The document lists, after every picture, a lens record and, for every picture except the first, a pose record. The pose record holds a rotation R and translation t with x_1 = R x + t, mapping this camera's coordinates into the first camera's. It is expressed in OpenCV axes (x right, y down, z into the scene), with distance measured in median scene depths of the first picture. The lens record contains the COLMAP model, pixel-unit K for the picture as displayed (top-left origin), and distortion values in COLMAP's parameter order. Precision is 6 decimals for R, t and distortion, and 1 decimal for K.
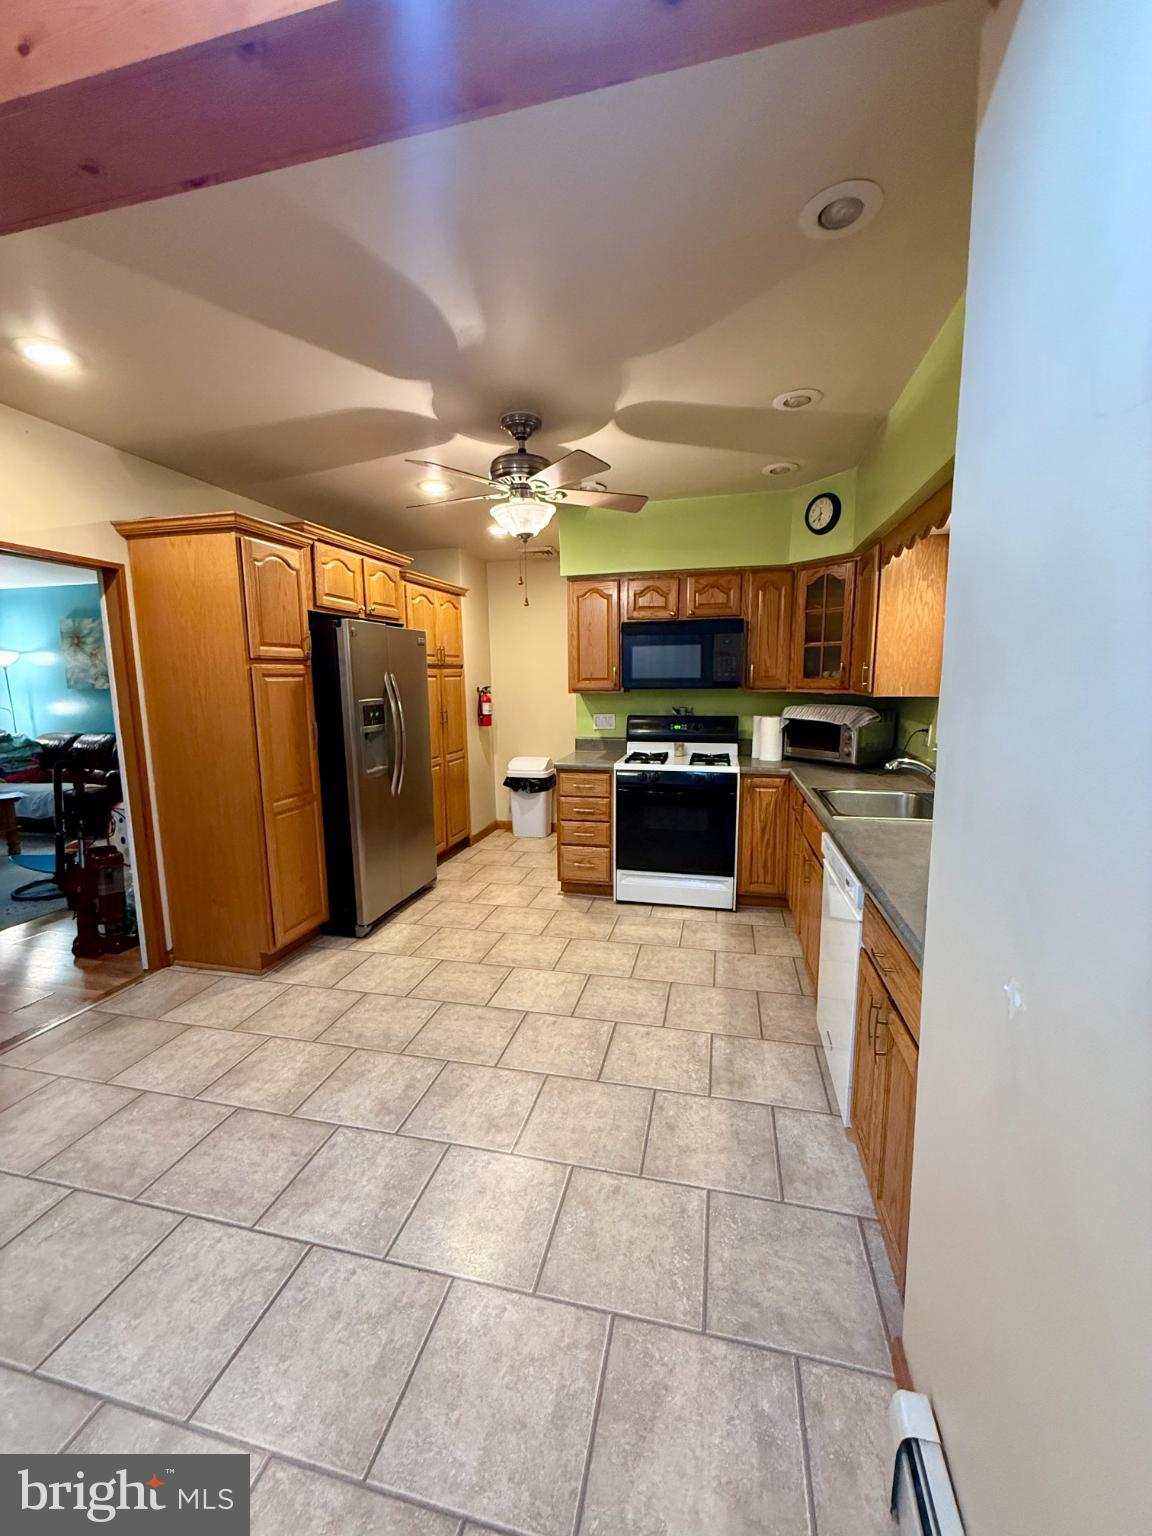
lens RADIAL K [[609.0, 0, 574.9], [0, 609.0, 752.7], [0, 0, 1]] dist [0.002422, 0.000042]
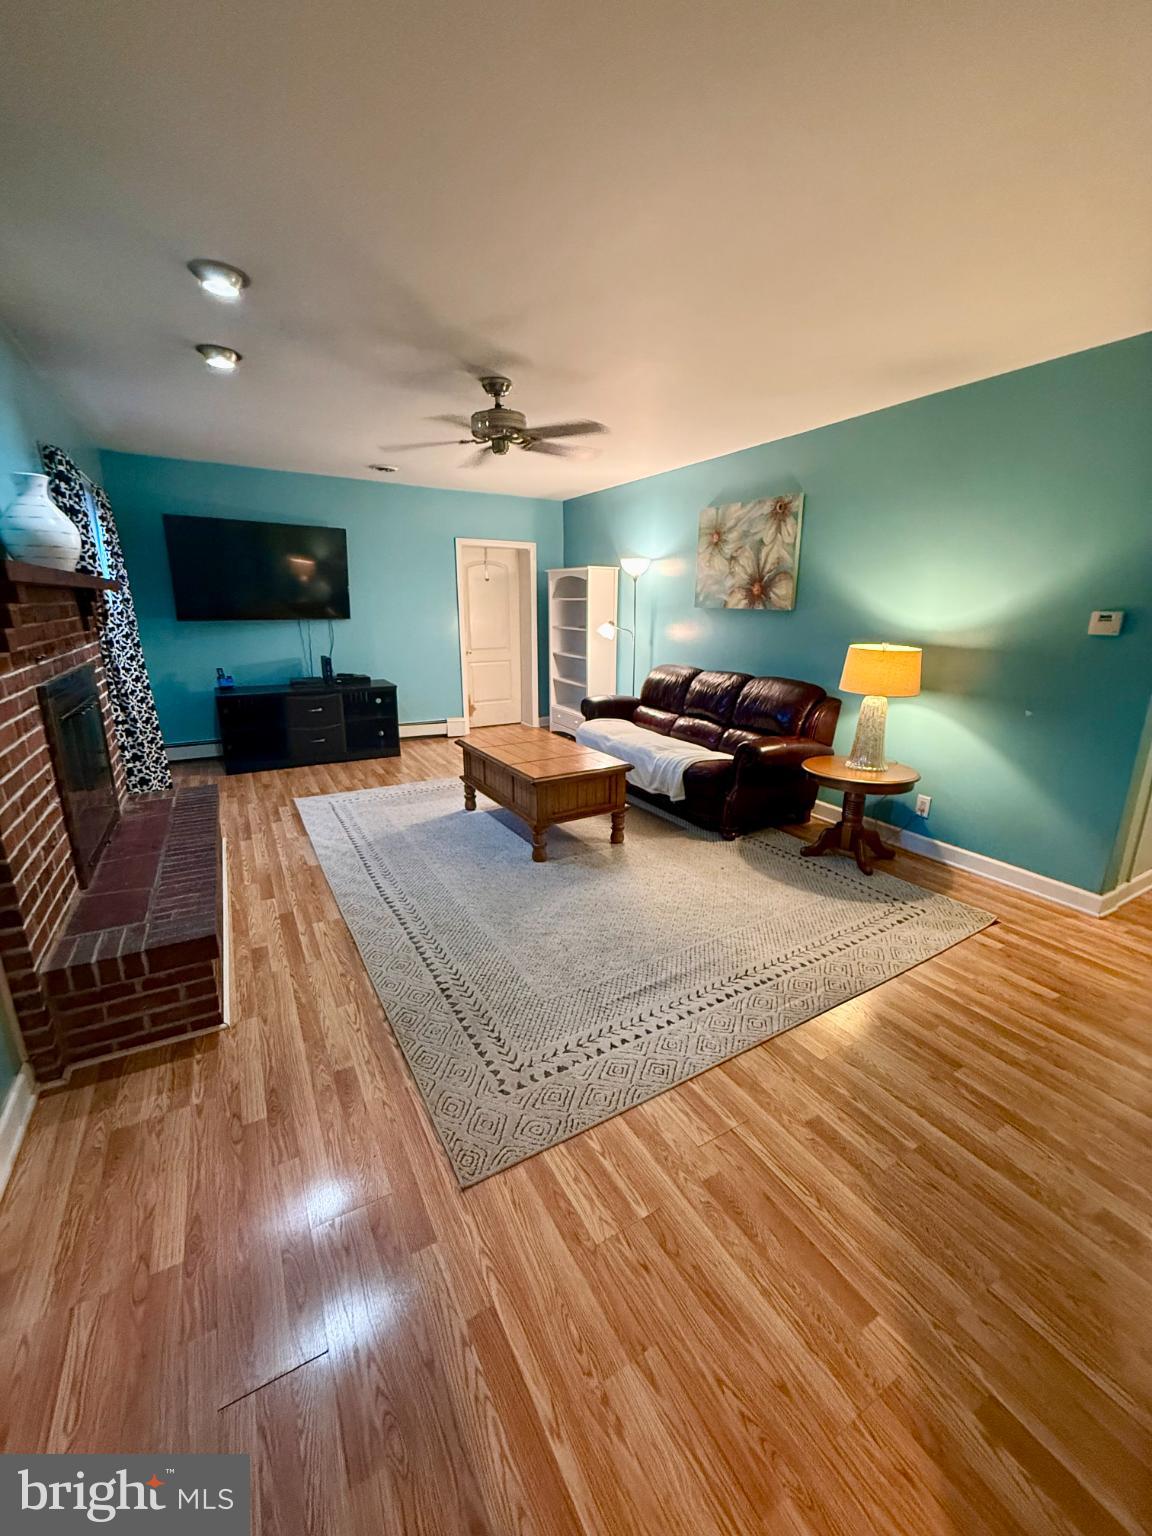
lens RADIAL K [[609.0, 0, 570.4], [0, 609.0, 763.7], [0, 0, 1]] dist [0.002422, 0.000042]
pose [[0.689757, 0.207664, -0.693622, -0.384579], [-0.112178, 0.977070, 0.180973, -0.036171], [0.715298, -0.047018, 0.697236, 0.368196]]
